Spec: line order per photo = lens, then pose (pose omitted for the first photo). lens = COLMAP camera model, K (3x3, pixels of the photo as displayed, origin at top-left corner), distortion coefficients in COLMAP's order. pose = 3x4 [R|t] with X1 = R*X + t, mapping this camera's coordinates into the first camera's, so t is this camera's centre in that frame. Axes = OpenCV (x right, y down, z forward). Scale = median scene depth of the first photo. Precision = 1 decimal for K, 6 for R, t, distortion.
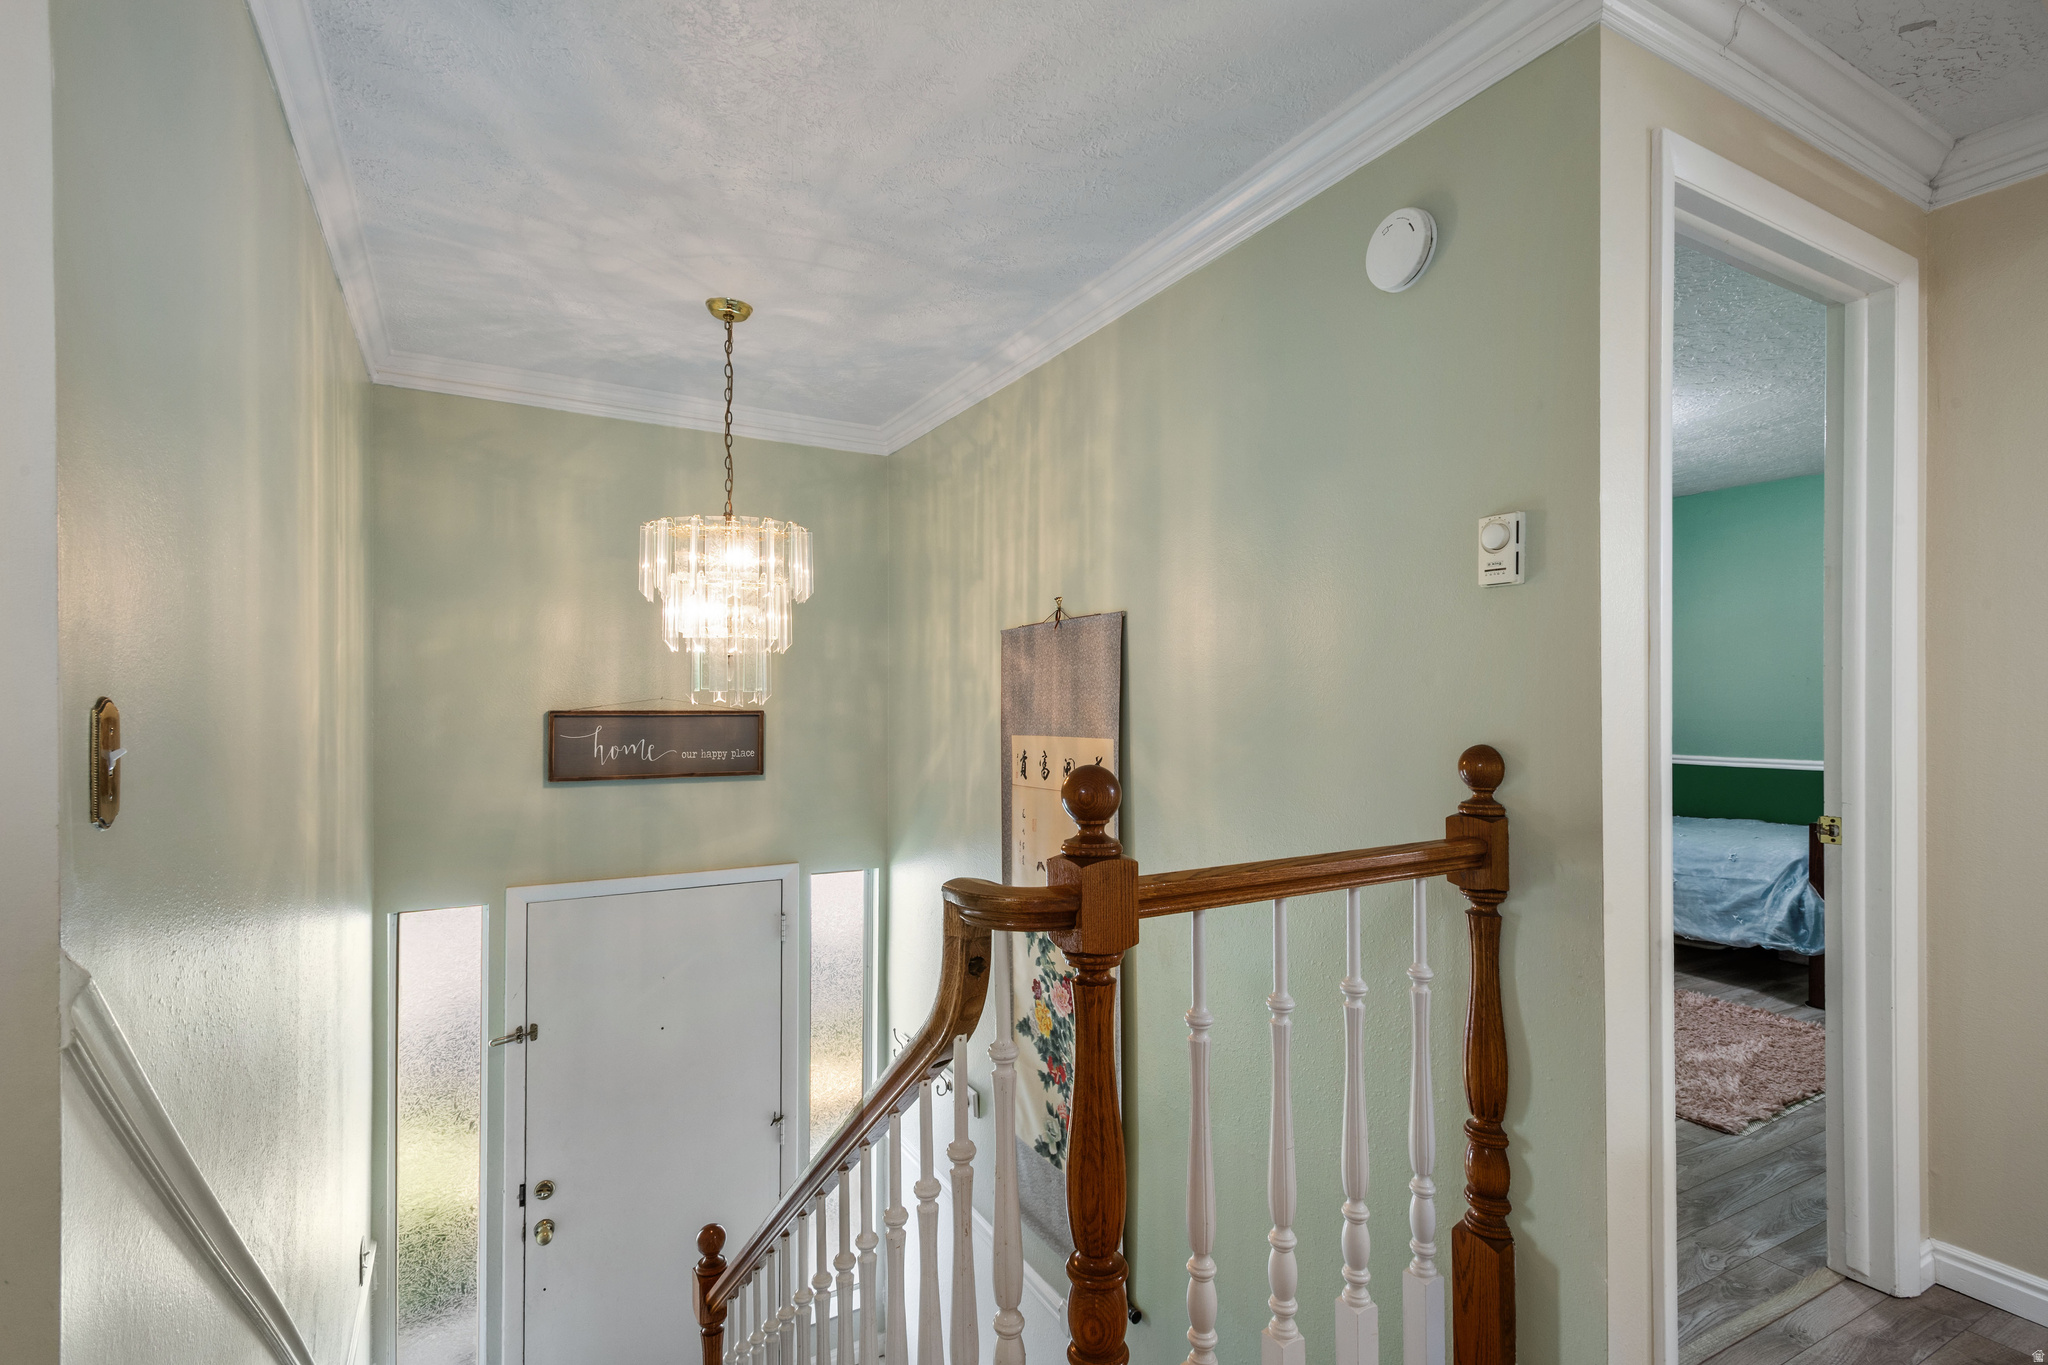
lens RADIAL K [[969.3, 0, 1026.2], [0, 969.3, 694.2], [0, 0, 1]] dist [0.013534, -0.005484]
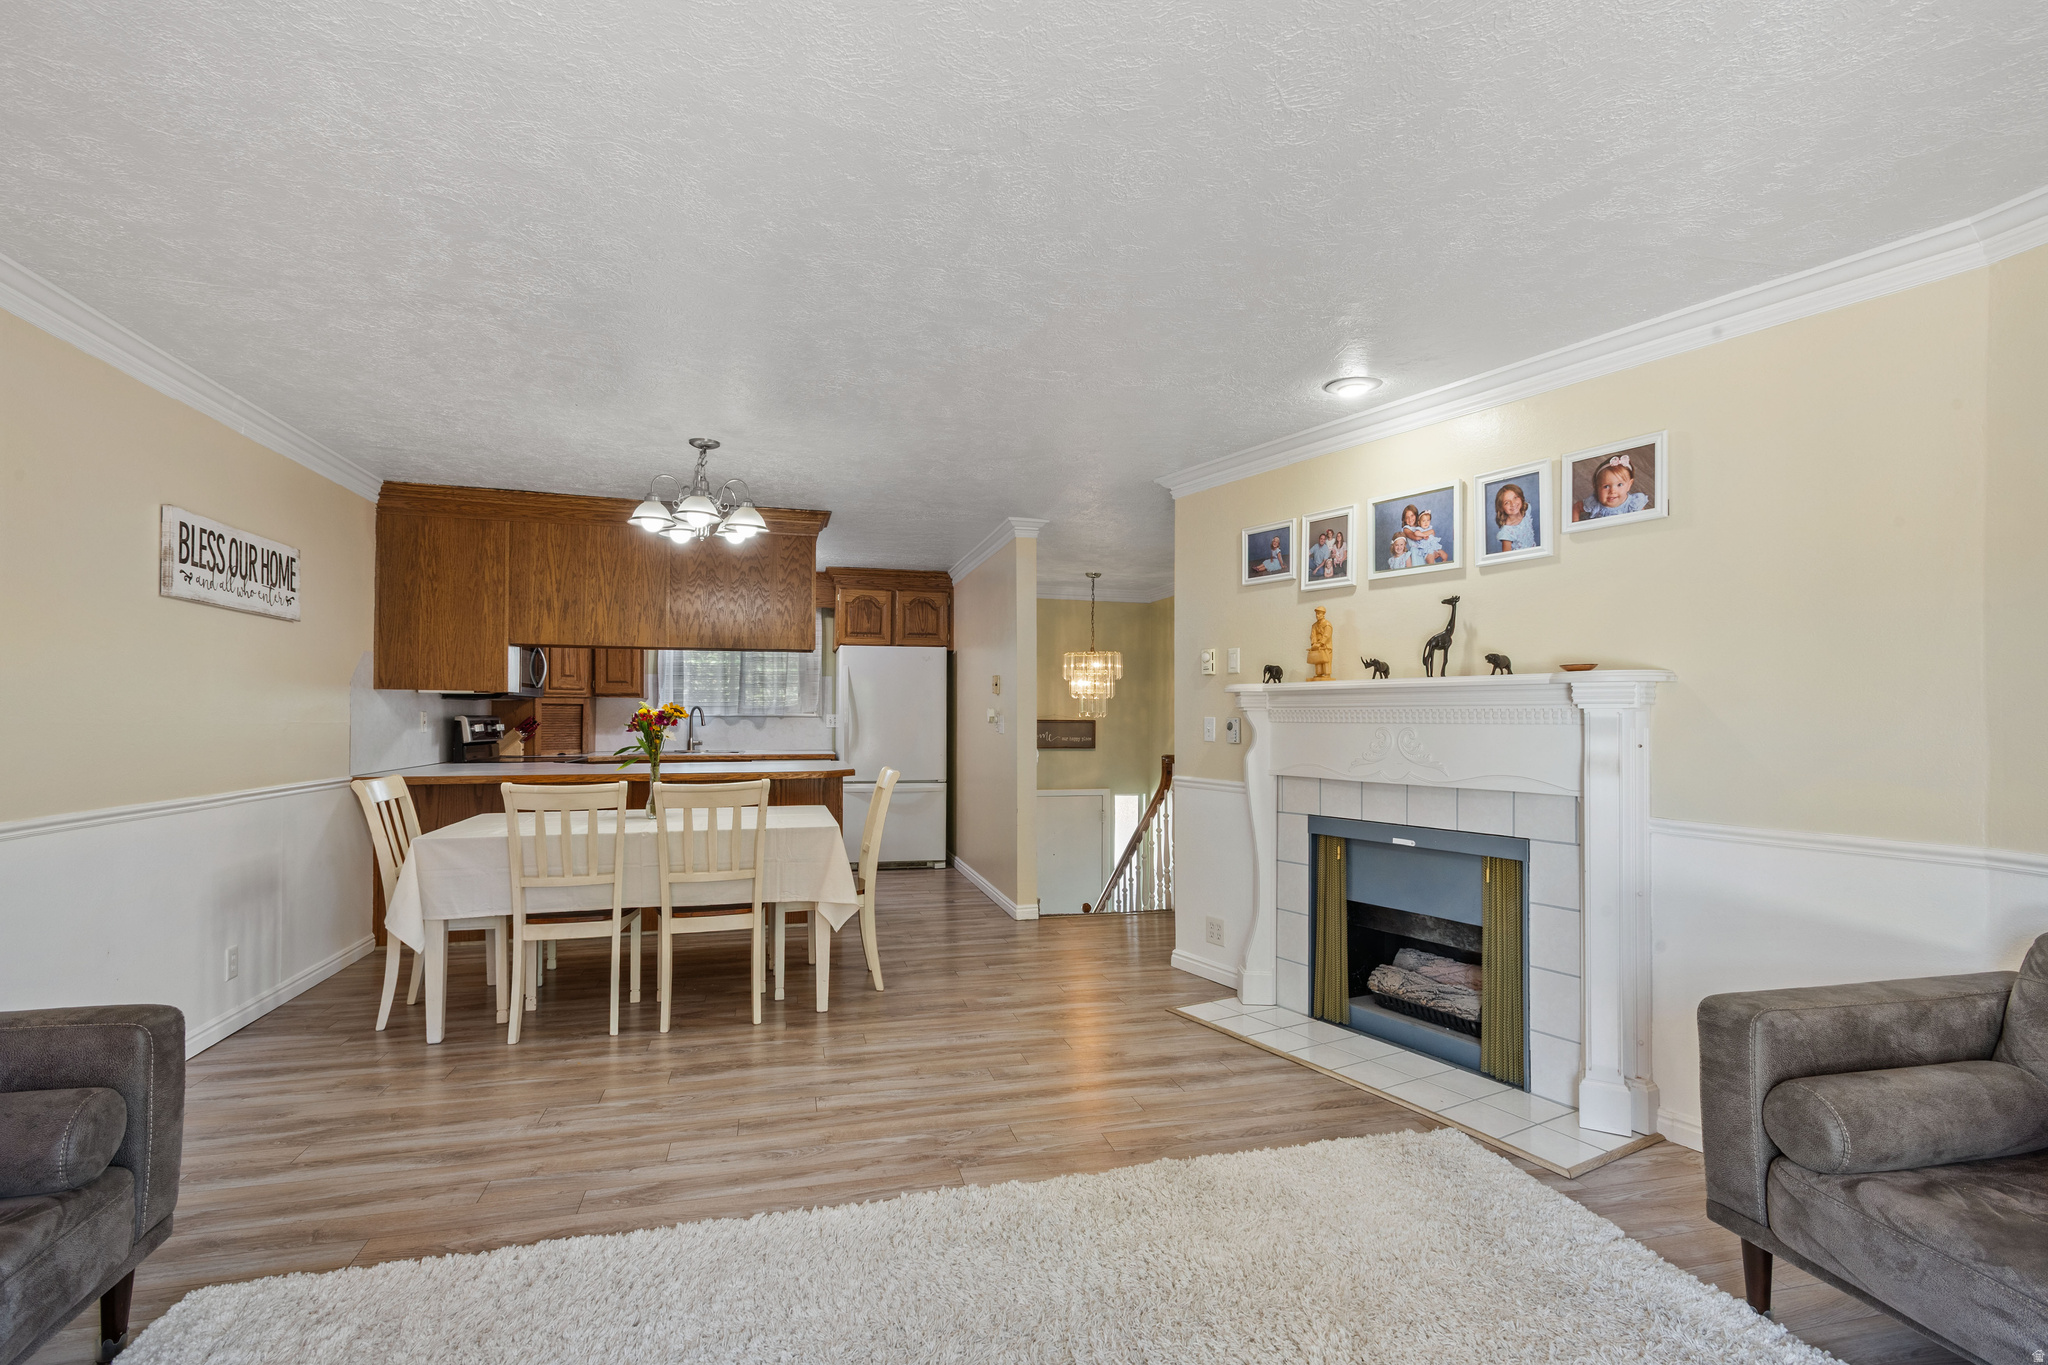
lens RADIAL K [[969.3, 0, 1021.7], [0, 969.3, 709.5], [0, 0, 1]] dist [0.013534, -0.005484]
pose [[0.963880, 0.004285, -0.266302, 0.187031], [-0.005868, 0.999970, -0.005151, 0.003887], [0.266272, 0.006528, 0.963876, -1.375099]]
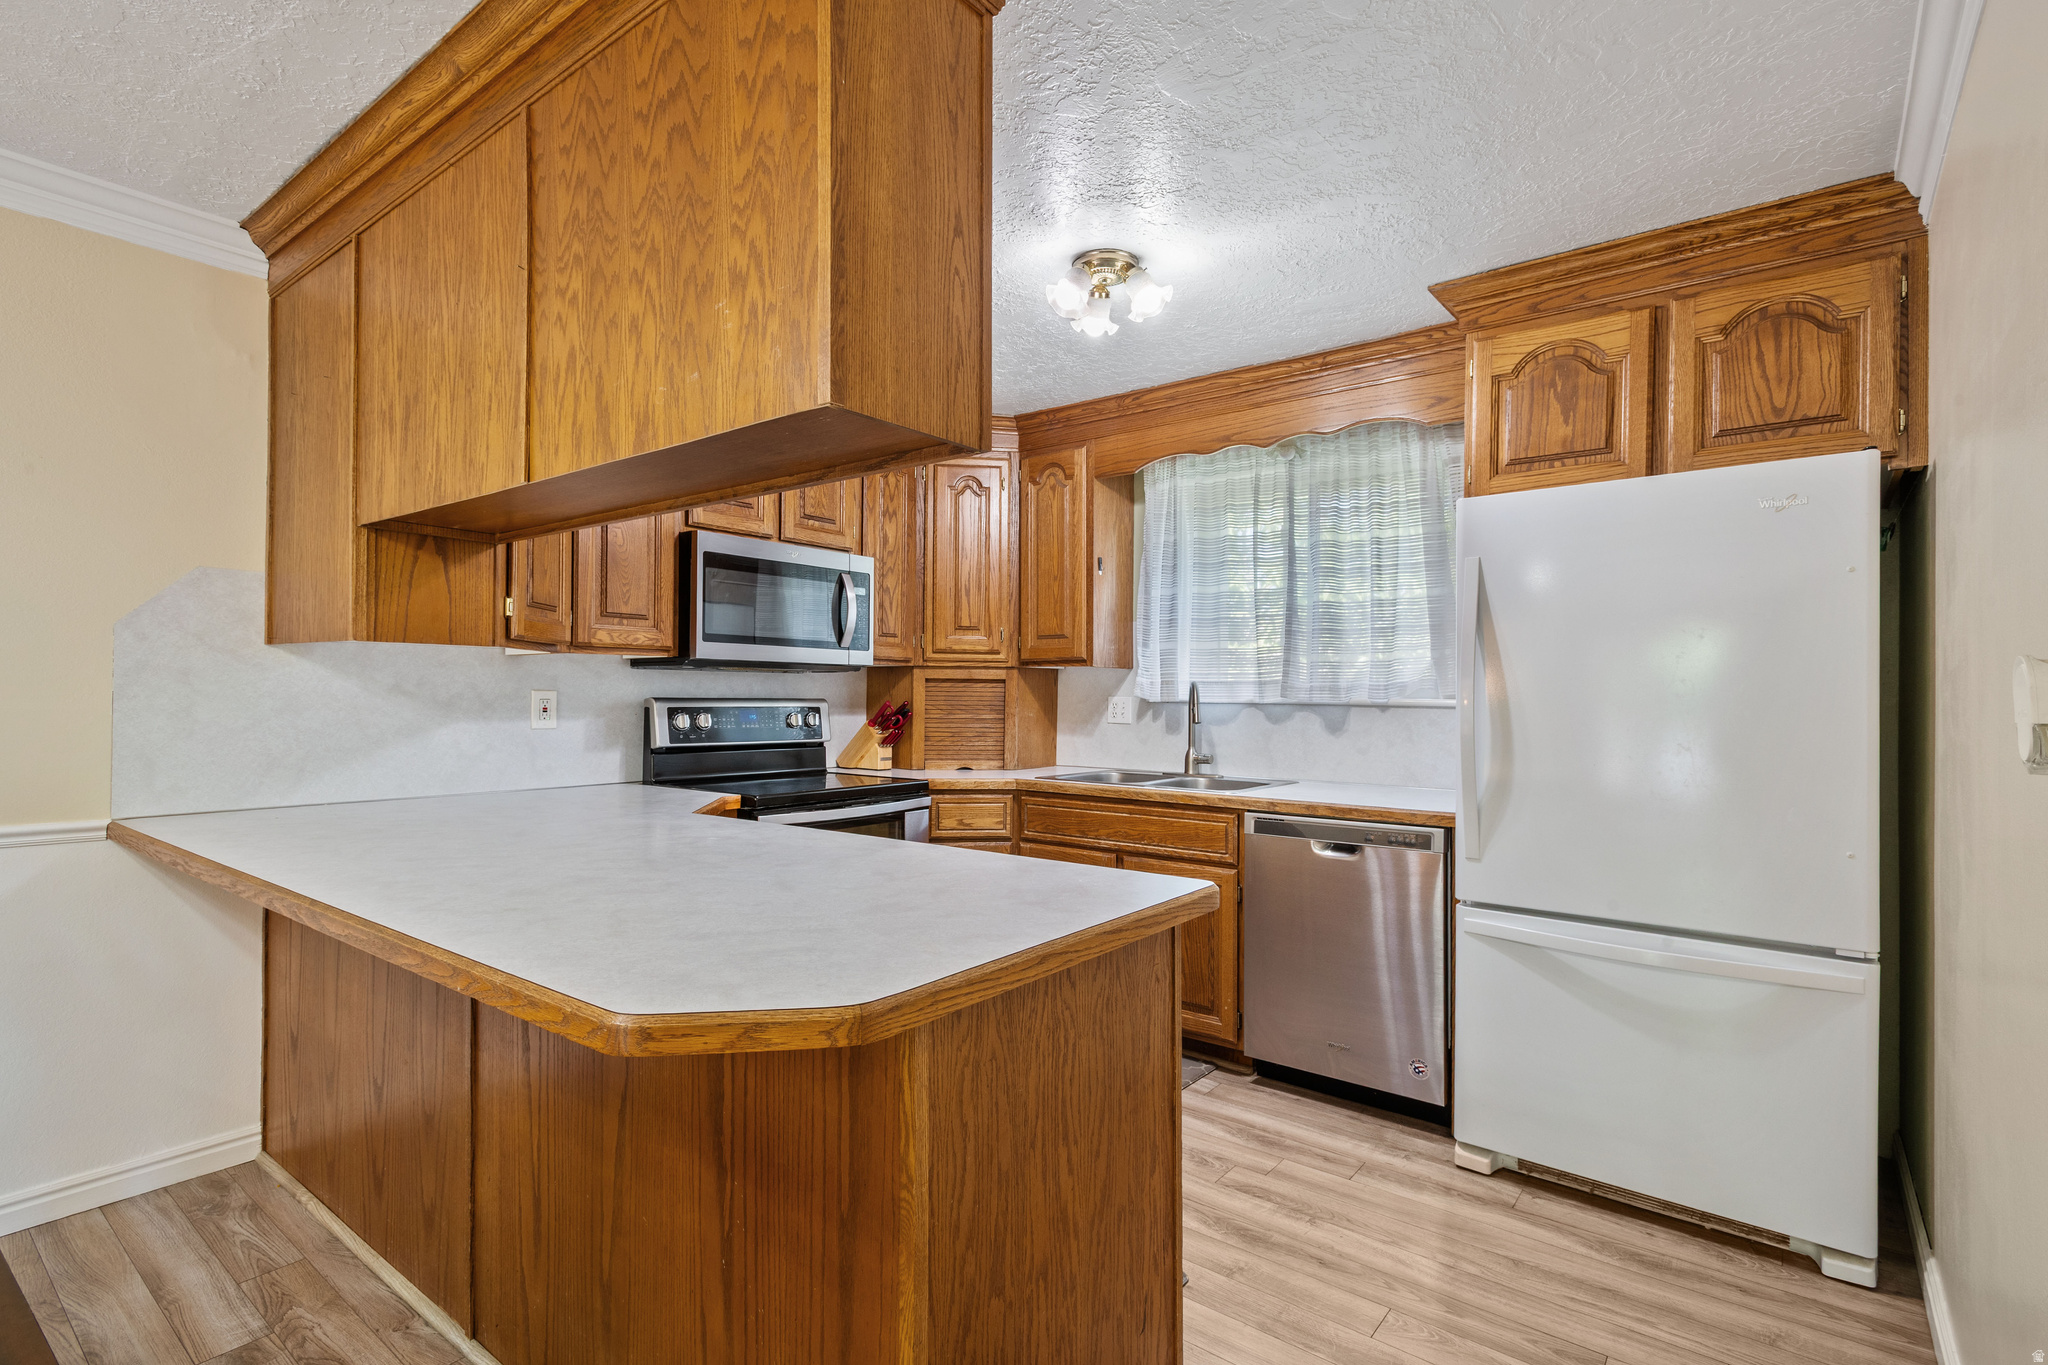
lens RADIAL K [[969.3, 0, 1030.4], [0, 969.3, 689.4], [0, 0, 1]] dist [0.013534, -0.005484]
pose [[0.383360, 0.000776, -0.923599, -0.220703], [-0.010456, 0.999939, -0.003500, 0.002446], [0.923540, 0.010999, 0.383345, 0.013191]]
